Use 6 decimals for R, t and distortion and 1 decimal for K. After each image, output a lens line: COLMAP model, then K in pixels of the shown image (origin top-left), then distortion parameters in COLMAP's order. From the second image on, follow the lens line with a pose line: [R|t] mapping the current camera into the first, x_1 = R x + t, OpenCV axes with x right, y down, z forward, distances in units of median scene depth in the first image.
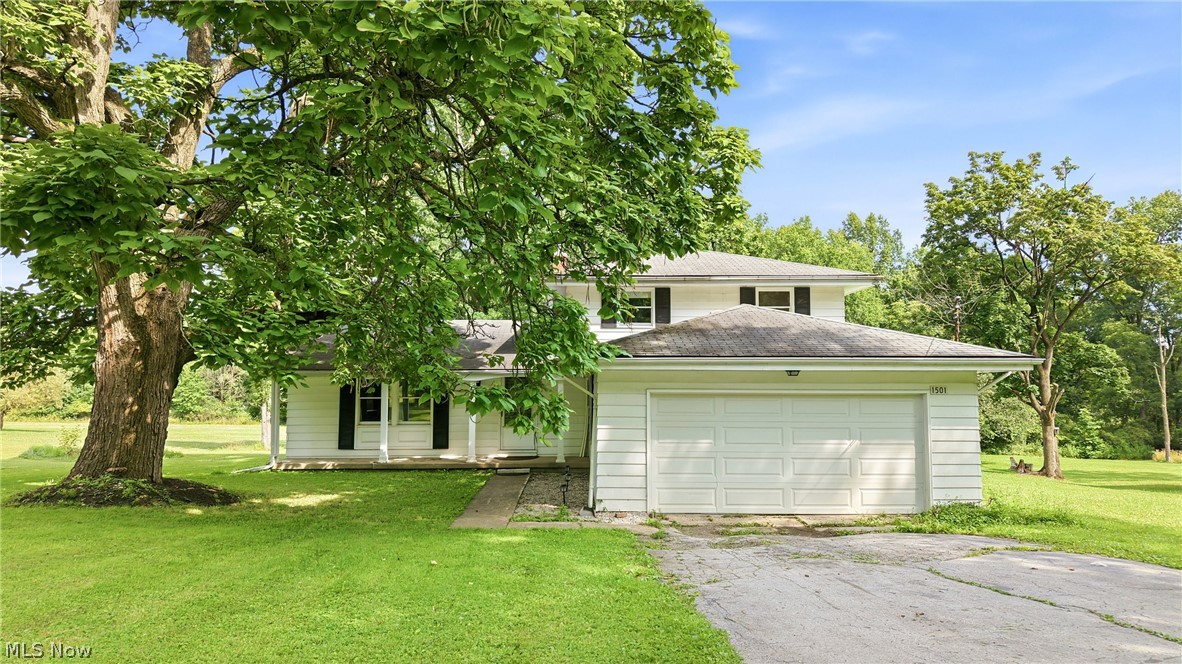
lens RADIAL K [[794.8, 0, 591.5], [0, 794.8, 327.8], [0, 0, 1]] dist [0.027371, -0.004122]
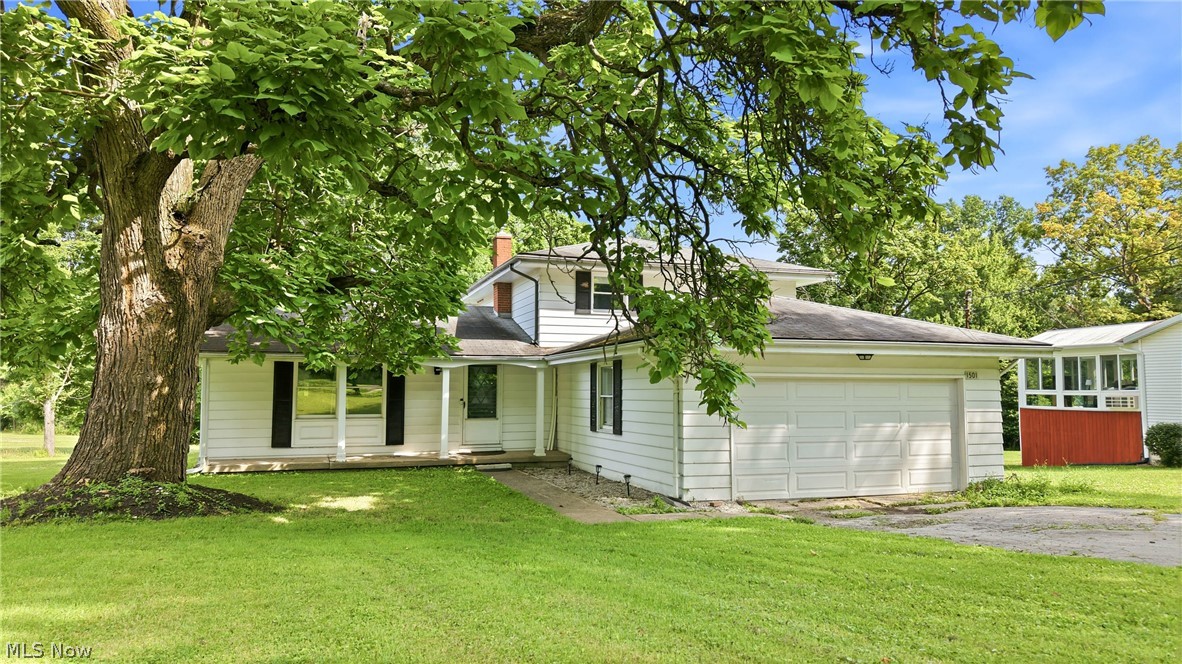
lens RADIAL K [[794.8, 0, 602.3], [0, 794.8, 334.2], [0, 0, 1]] dist [0.027371, -0.004122]
pose [[0.951633, 0.021582, 0.306477, -0.371318], [-0.023711, 0.999714, 0.003226, 0.031657], [-0.306320, -0.010337, 0.951872, 0.133449]]
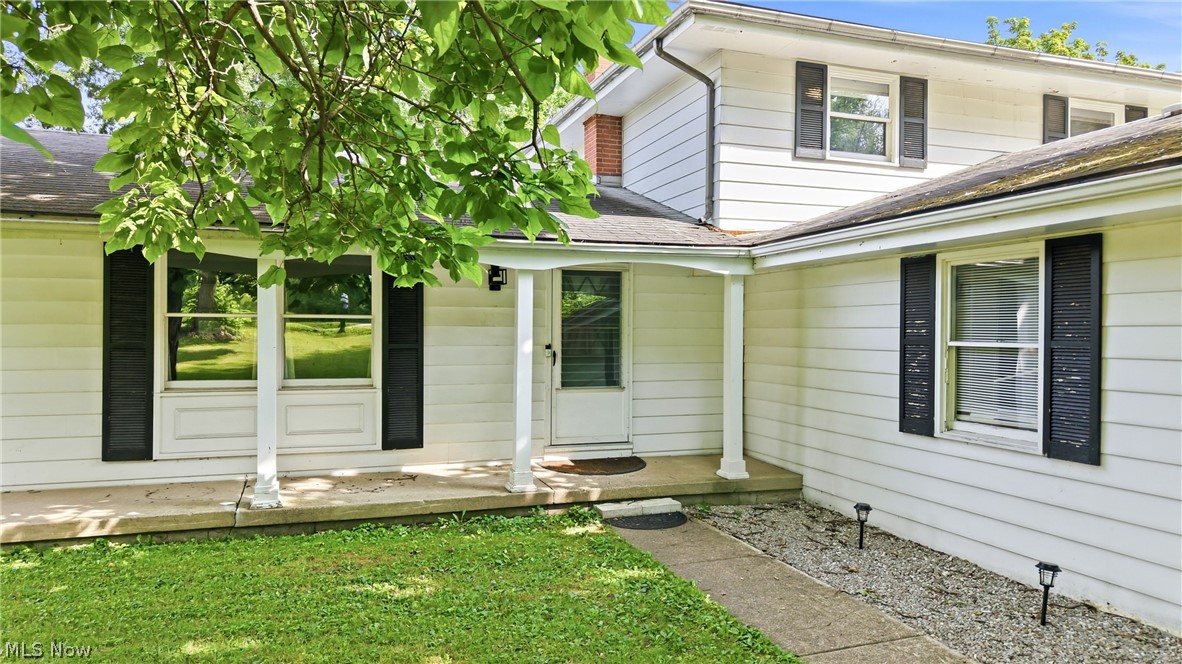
lens RADIAL K [[794.8, 0, 586.1], [0, 794.8, 338.4], [0, 0, 1]] dist [0.027371, -0.004122]
pose [[0.957411, 0.003823, 0.288702, -0.328526], [-0.030223, 0.995746, 0.087041, 0.094870], [-0.287141, -0.092060, 0.953454, 0.925175]]
